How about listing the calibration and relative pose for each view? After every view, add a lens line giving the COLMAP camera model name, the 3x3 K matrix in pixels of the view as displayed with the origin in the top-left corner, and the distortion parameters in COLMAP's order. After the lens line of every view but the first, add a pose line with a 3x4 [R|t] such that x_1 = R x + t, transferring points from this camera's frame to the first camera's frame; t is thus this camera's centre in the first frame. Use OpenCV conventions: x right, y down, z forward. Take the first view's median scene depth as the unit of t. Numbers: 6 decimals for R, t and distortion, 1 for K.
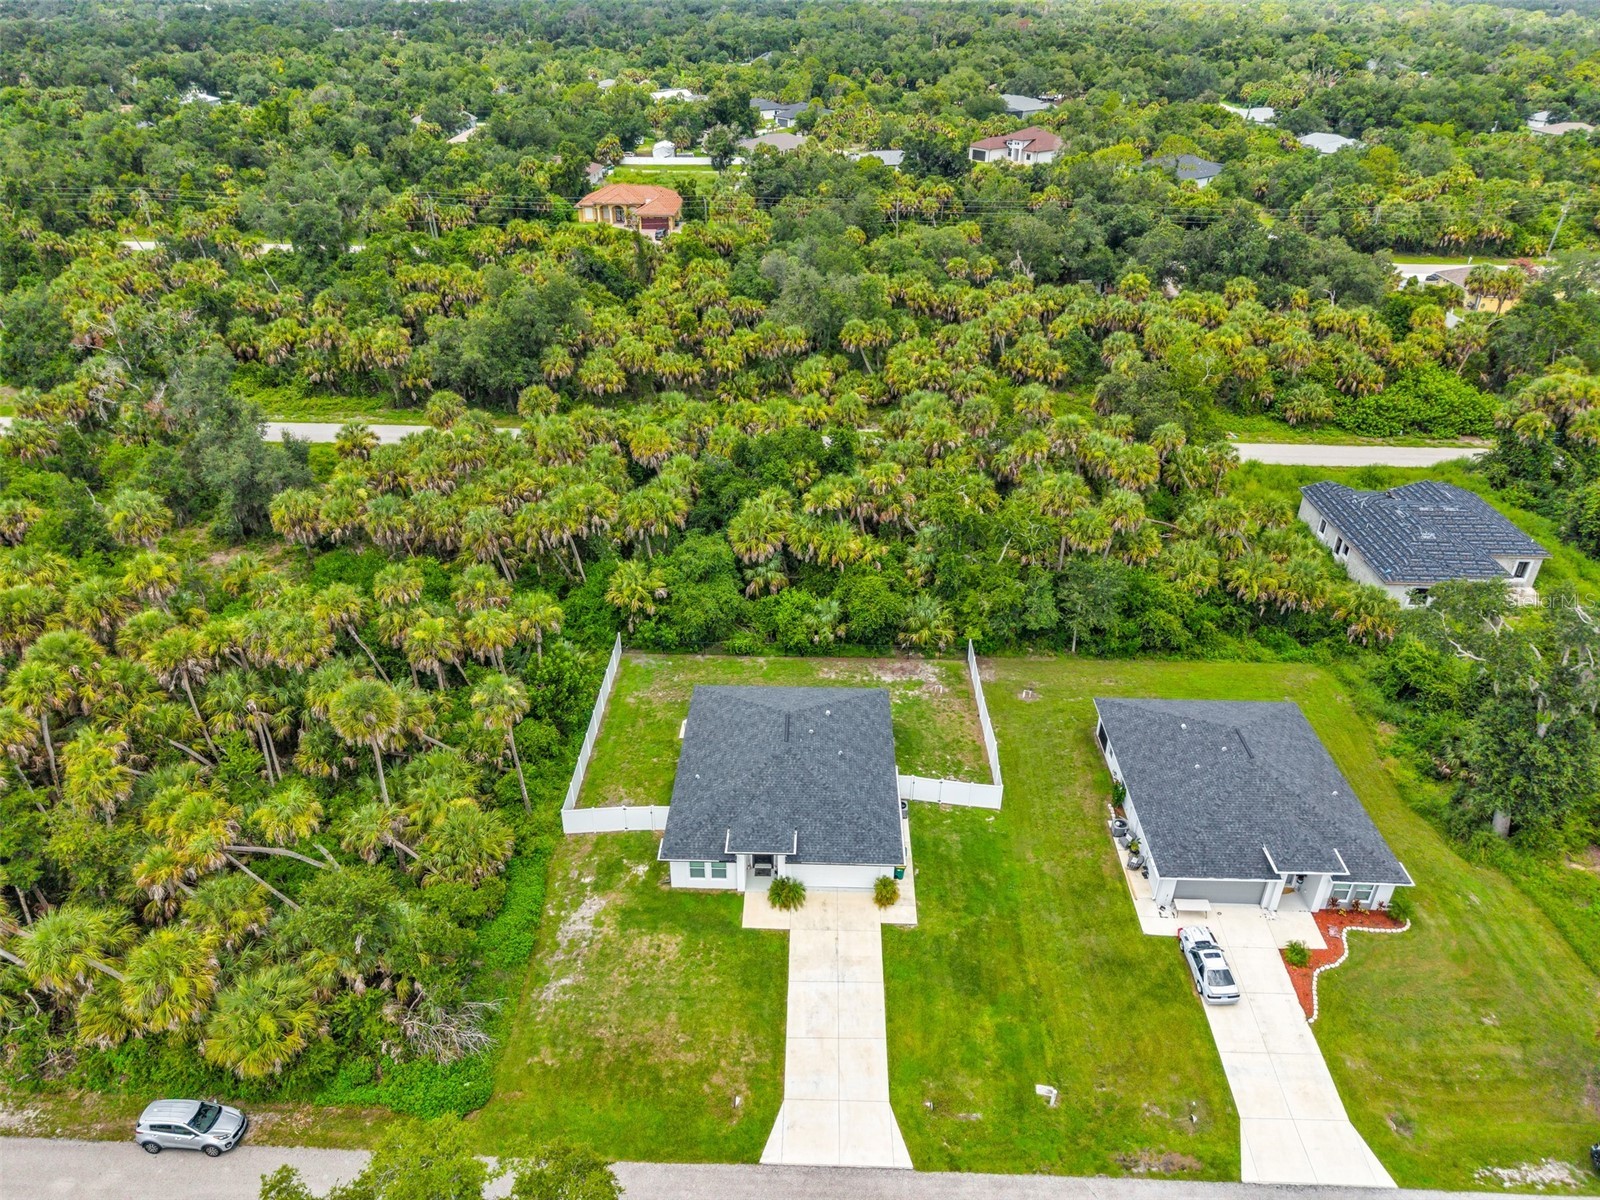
lens RADIAL K [[1070.9, 0, 800.0], [0, 1070.9, 600.0], [0, 0, 1]] dist [0.030614, -0.030600]
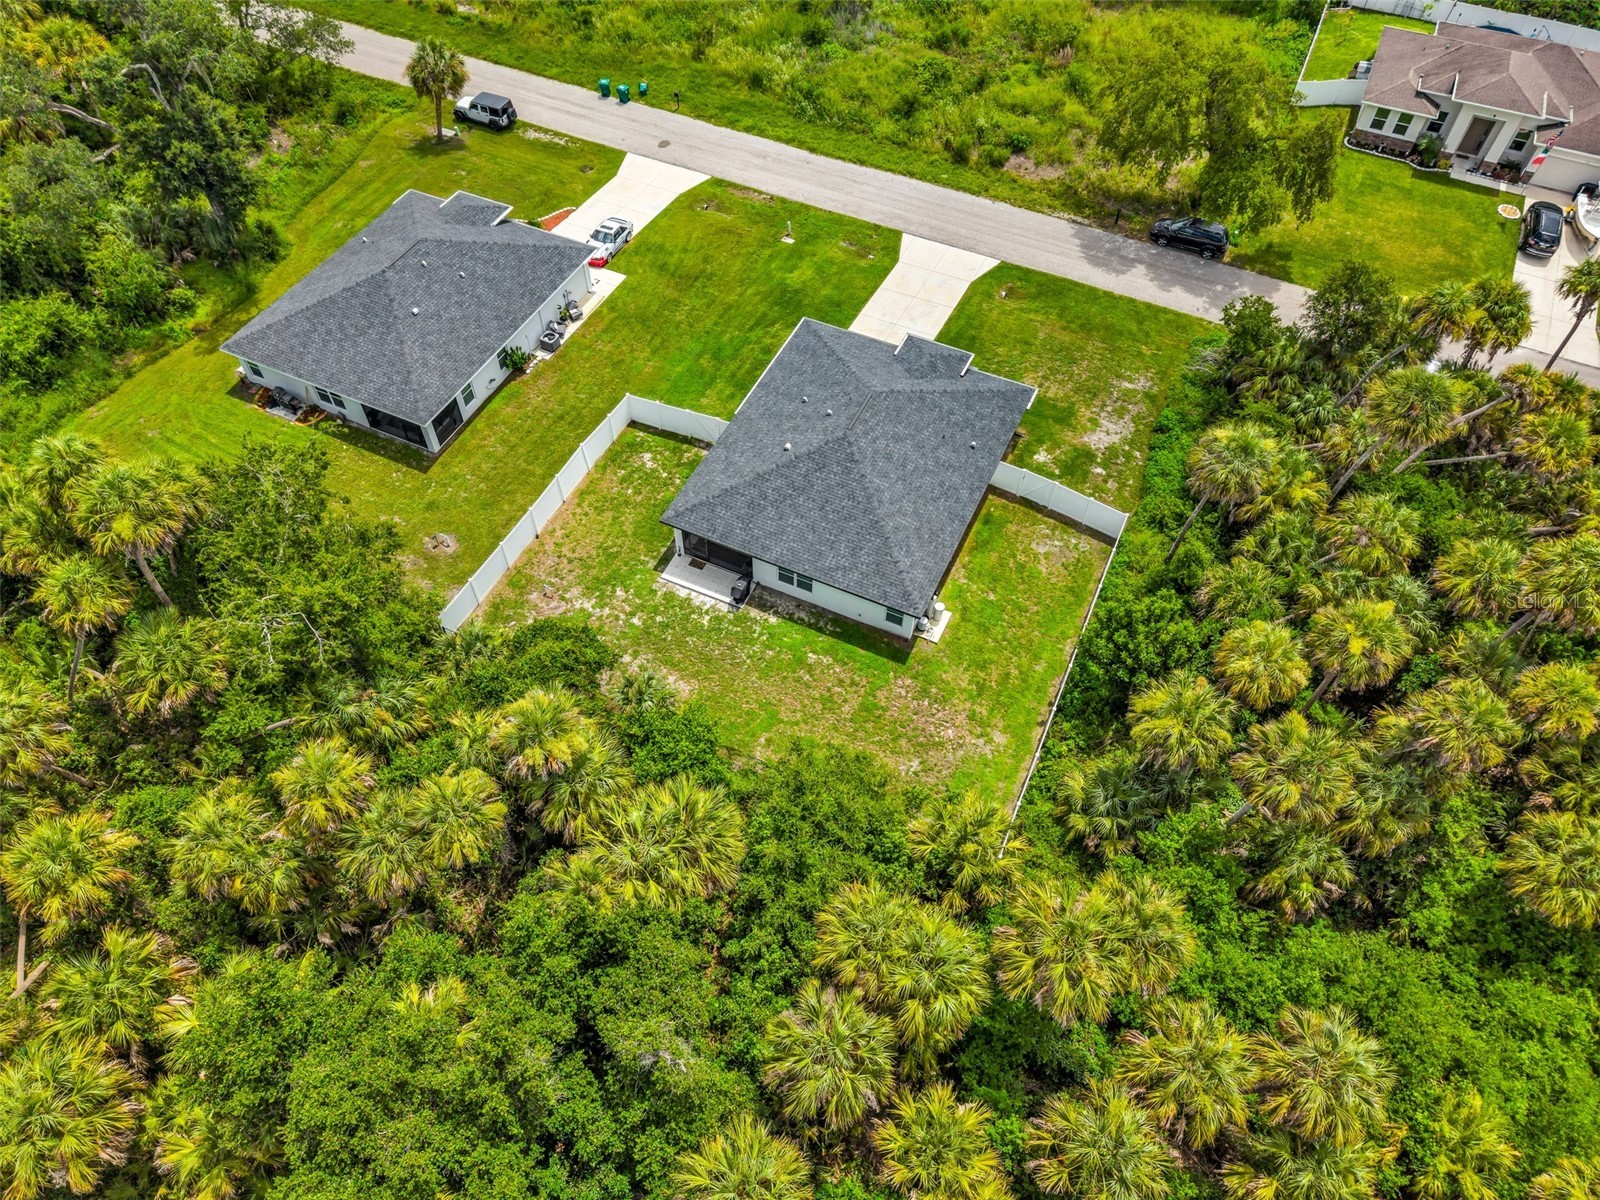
lens RADIAL K [[1075.3, 0, 800.0], [0, 1075.3, 600.0], [0, 0, 1]] dist [0.023768, -0.022830]
pose [[-0.915189, -0.333282, 0.226609, -0.222042], [0.186685, 0.147745, 0.971247, -0.715043], [-0.357180, 0.931179, -0.072995, 1.335694]]
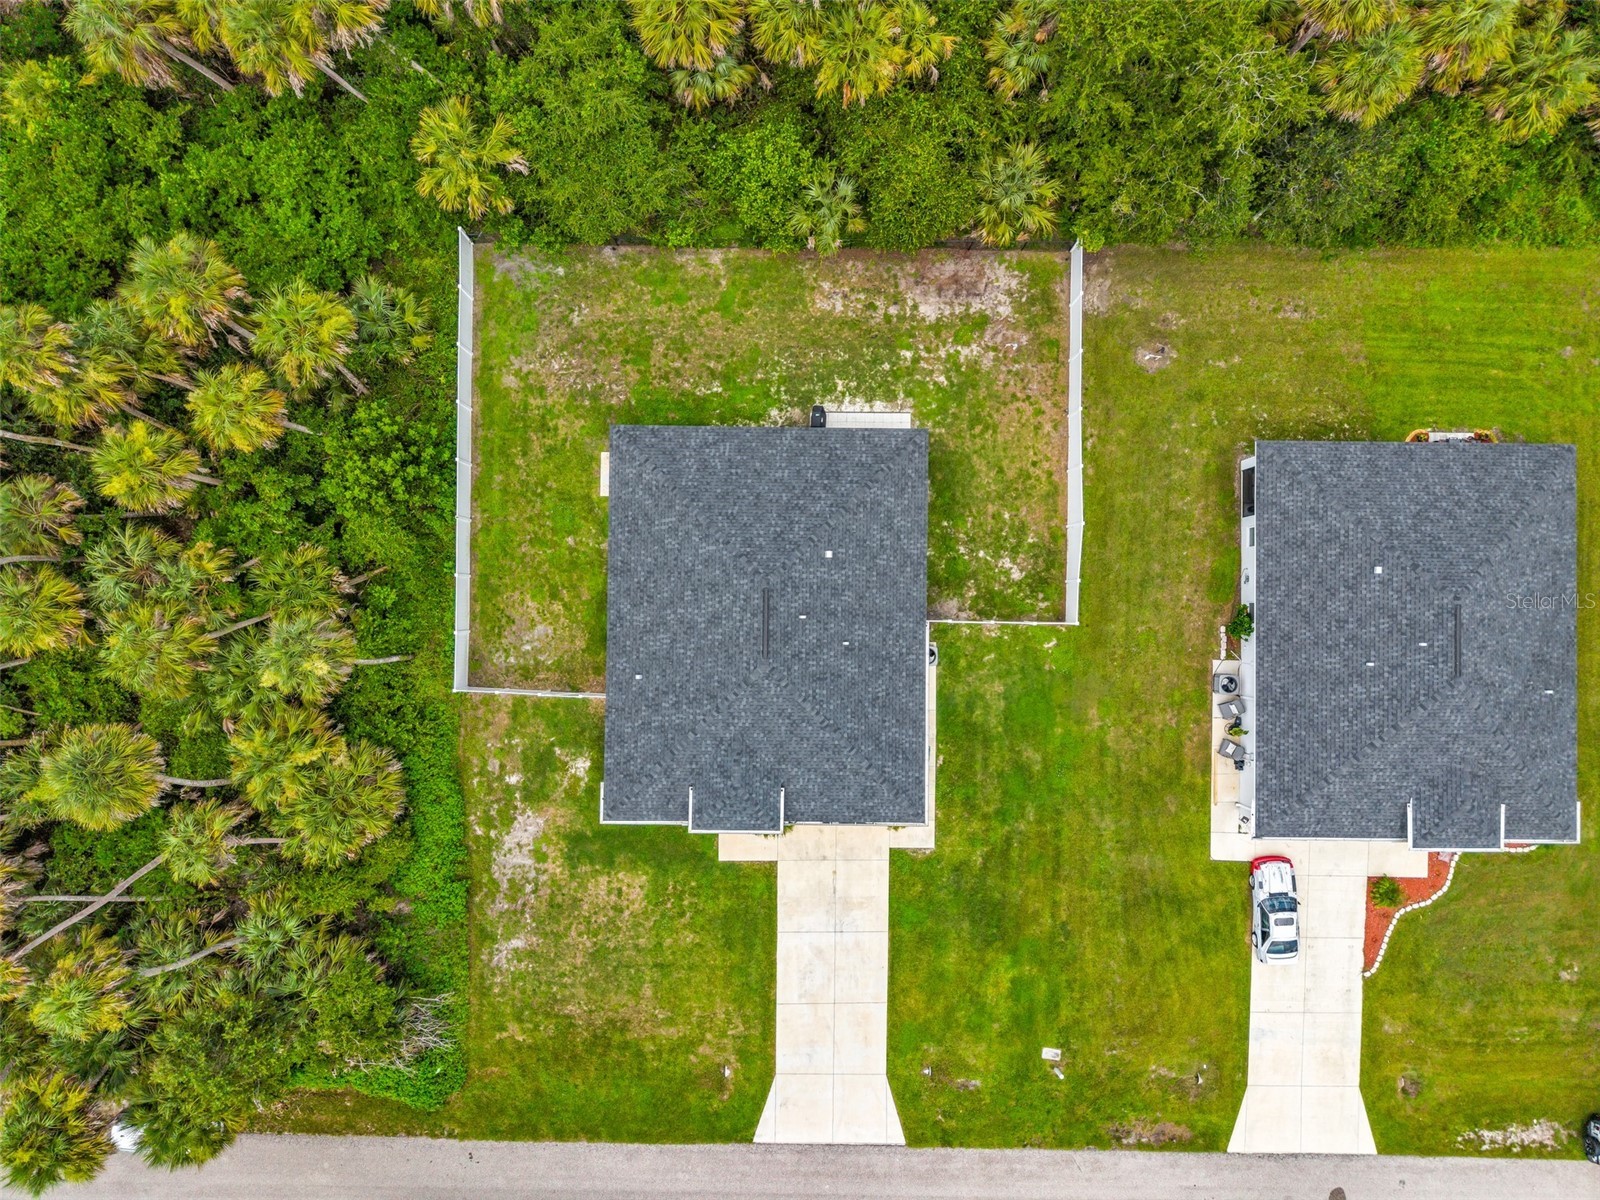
lens RADIAL K [[1070.9, 0, 800.0], [0, 1070.9, 600.0], [0, 0, 1]] dist [0.030614, -0.030600]
pose [[0.999926, -0.012086, 0.001525, 0.008808], [0.004975, 0.519423, 0.854503, -0.490690], [-0.011120, -0.854432, 0.519444, 0.746268]]
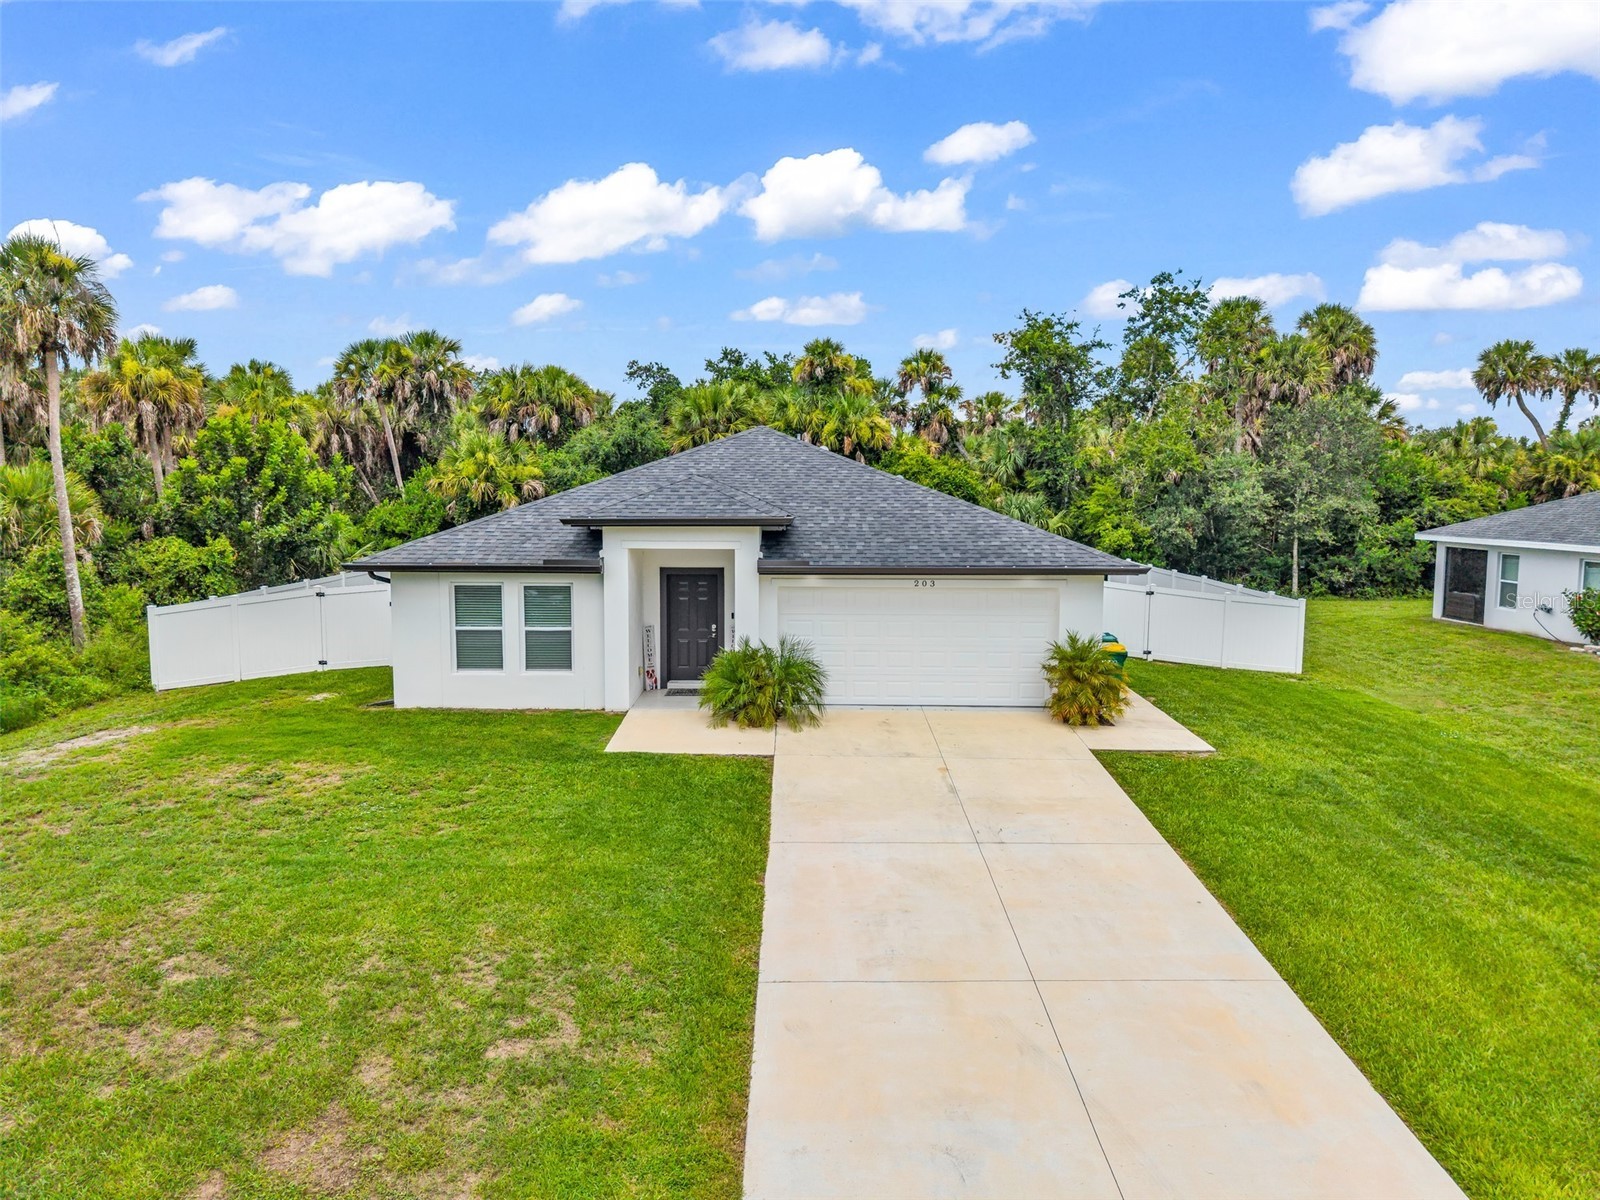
lens RADIAL K [[1075.3, 0, 800.0], [0, 1075.3, 600.0], [0, 0, 1]] dist [0.023768, -0.022830]
pose [[0.999747, -0.006774, 0.021454, -0.008318], [0.015079, 0.909473, -0.415488, 0.386284], [-0.016697, 0.415707, 0.909345, 0.727286]]
